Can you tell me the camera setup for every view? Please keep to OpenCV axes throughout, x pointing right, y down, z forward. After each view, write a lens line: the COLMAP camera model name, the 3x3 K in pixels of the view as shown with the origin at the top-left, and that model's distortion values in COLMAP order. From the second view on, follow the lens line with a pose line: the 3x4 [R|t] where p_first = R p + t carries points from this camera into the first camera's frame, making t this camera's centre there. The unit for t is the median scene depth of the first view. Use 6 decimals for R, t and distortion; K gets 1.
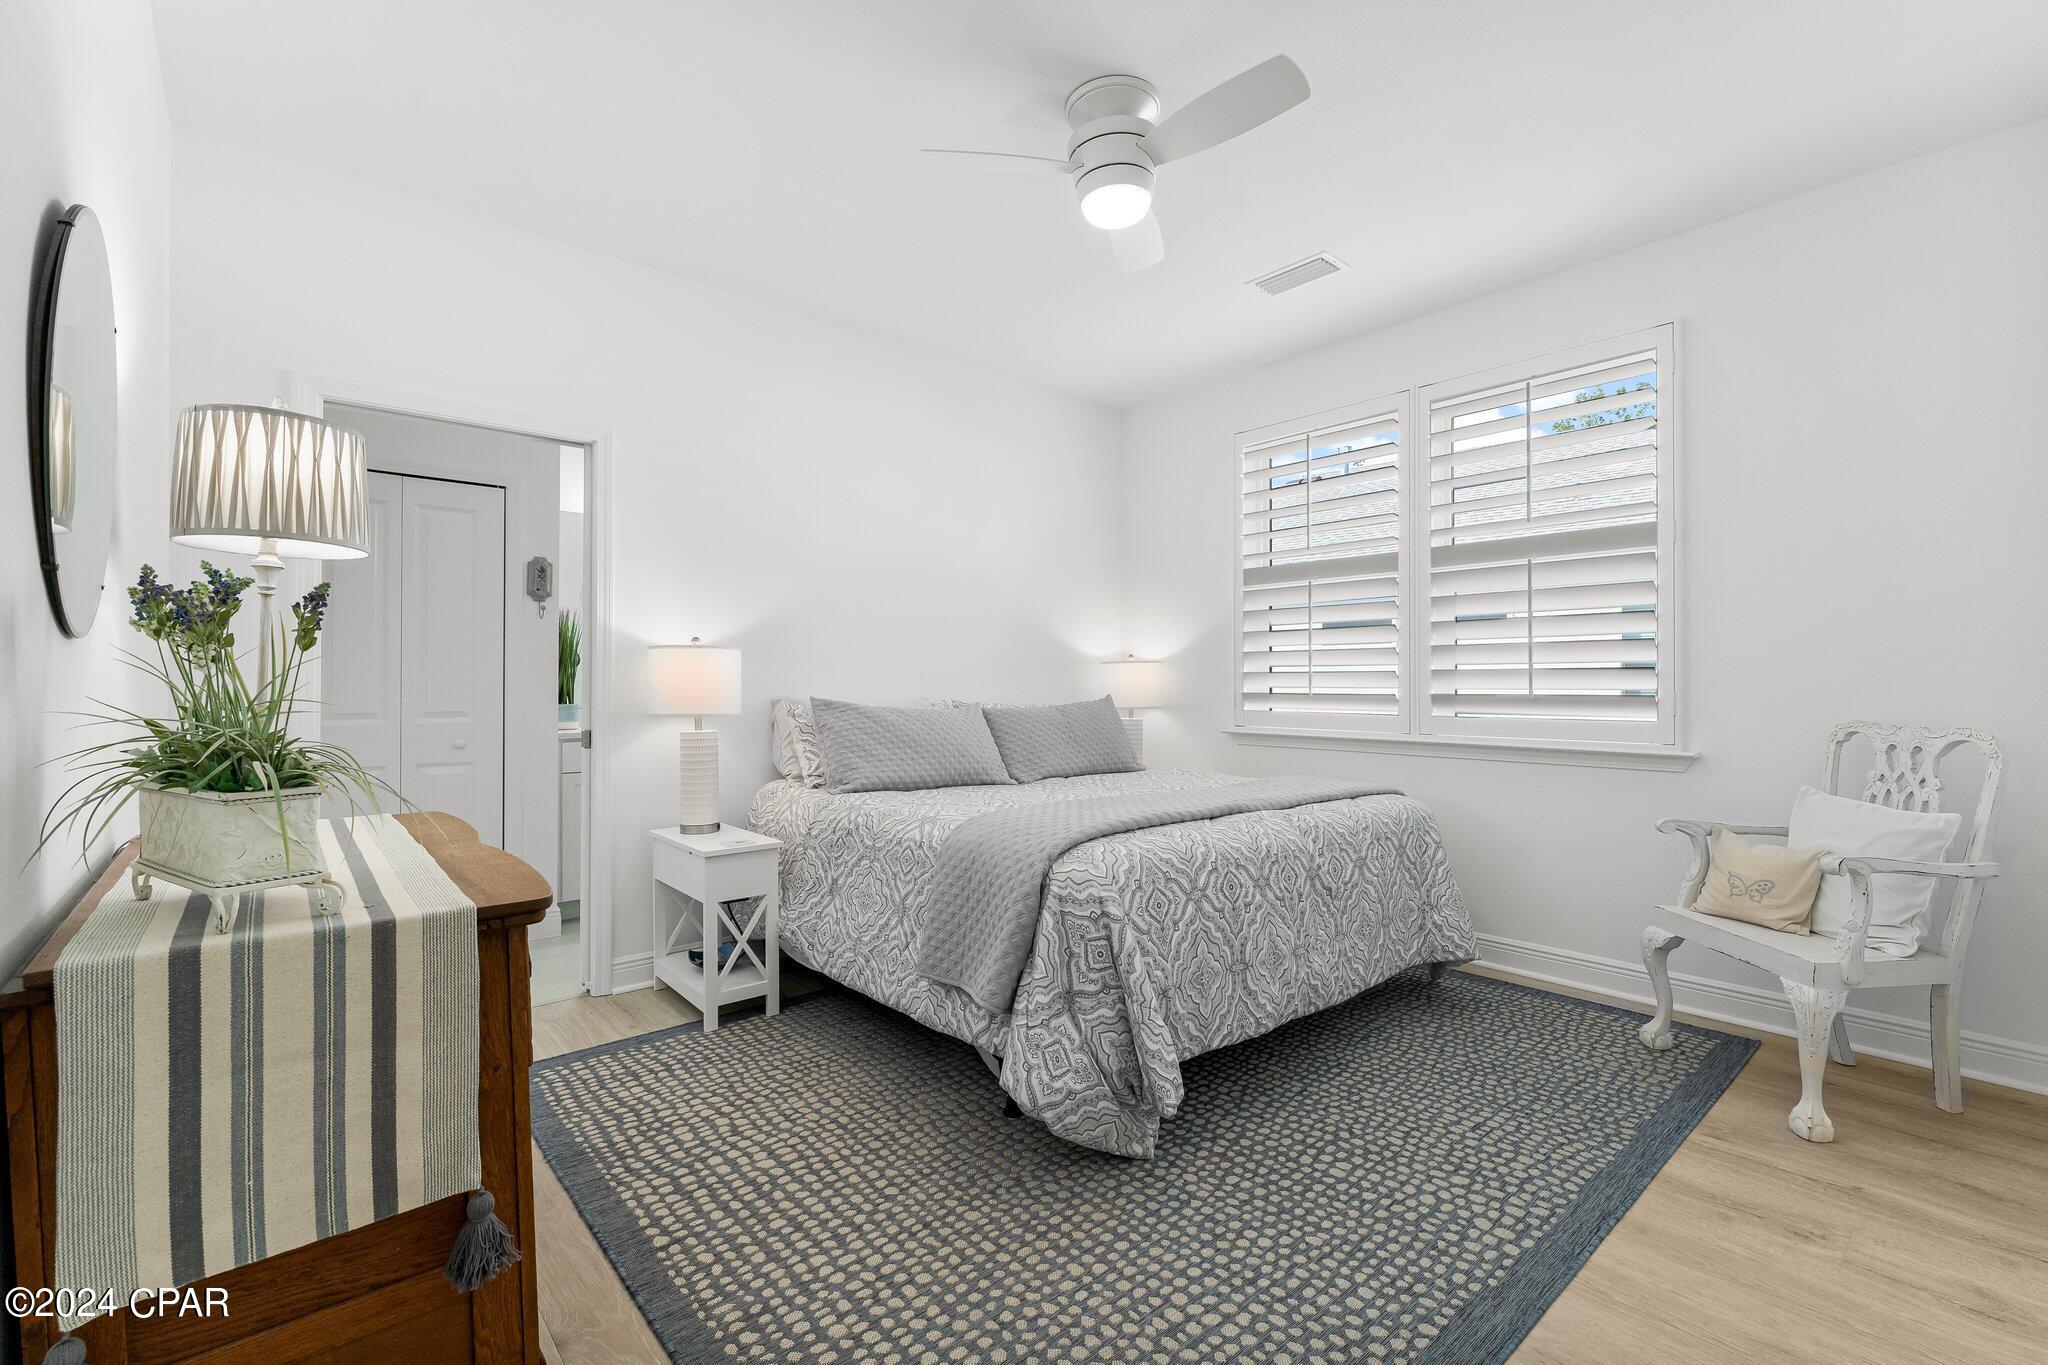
lens RADIAL K [[874.3, 0, 1030.0], [0, 874.3, 682.5], [0, 0, 1]] dist [-0.000518, -0.000177]
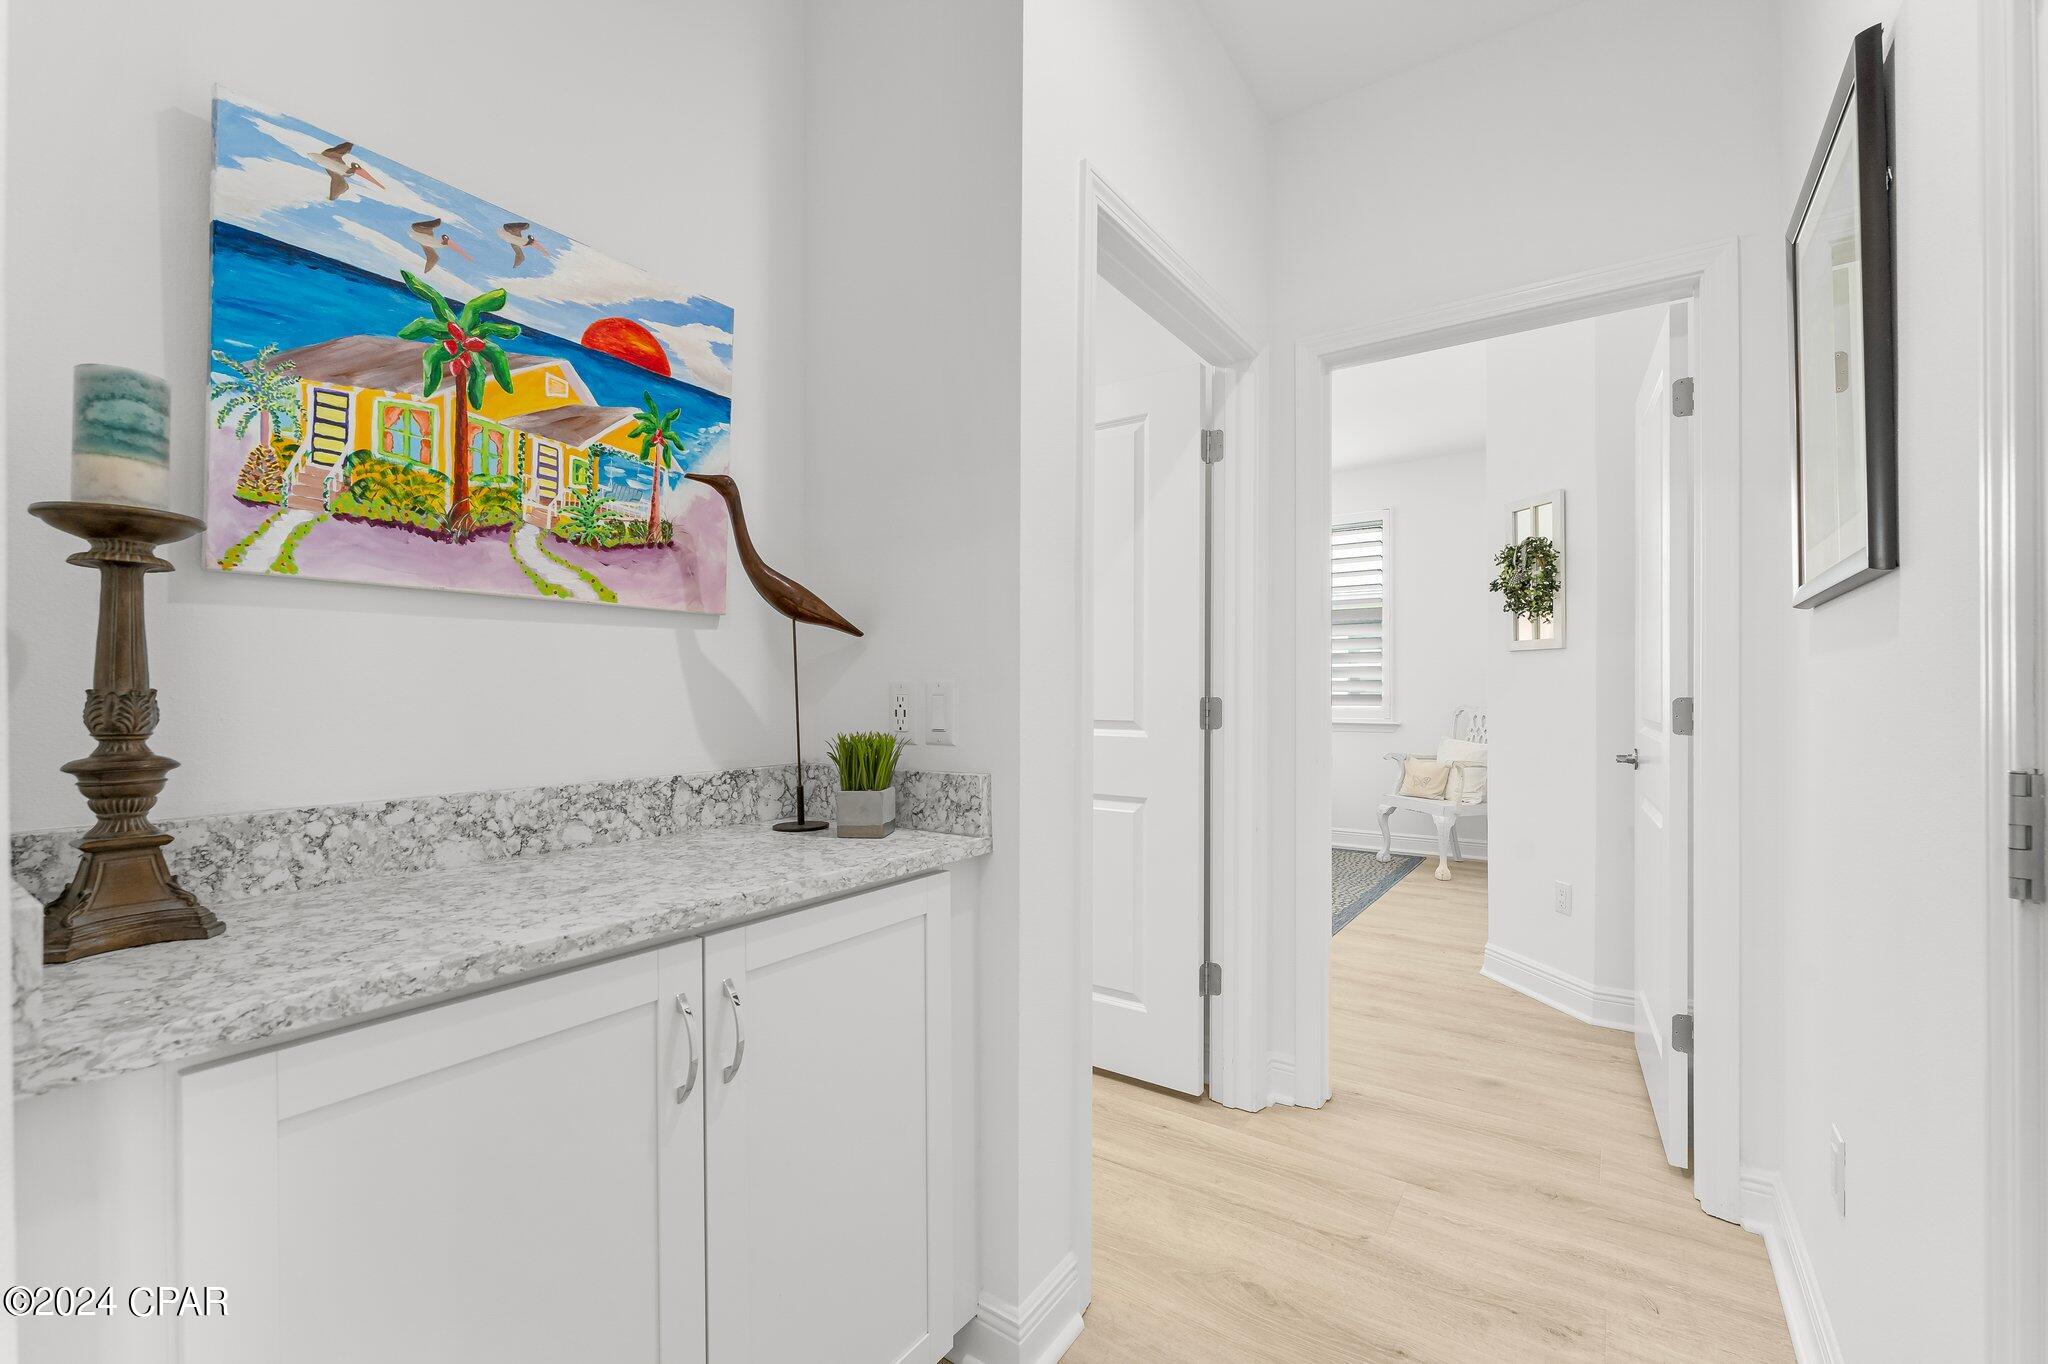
lens RADIAL K [[874.3, 0, 1018.1], [0, 874.3, 687.2], [0, 0, 1]] dist [-0.000518, -0.000177]
pose [[0.968969, 0.002868, 0.247165, -0.708414], [-0.001672, 0.999986, -0.005051, 0.013332], [-0.247176, 0.004481, 0.968960, -0.887716]]
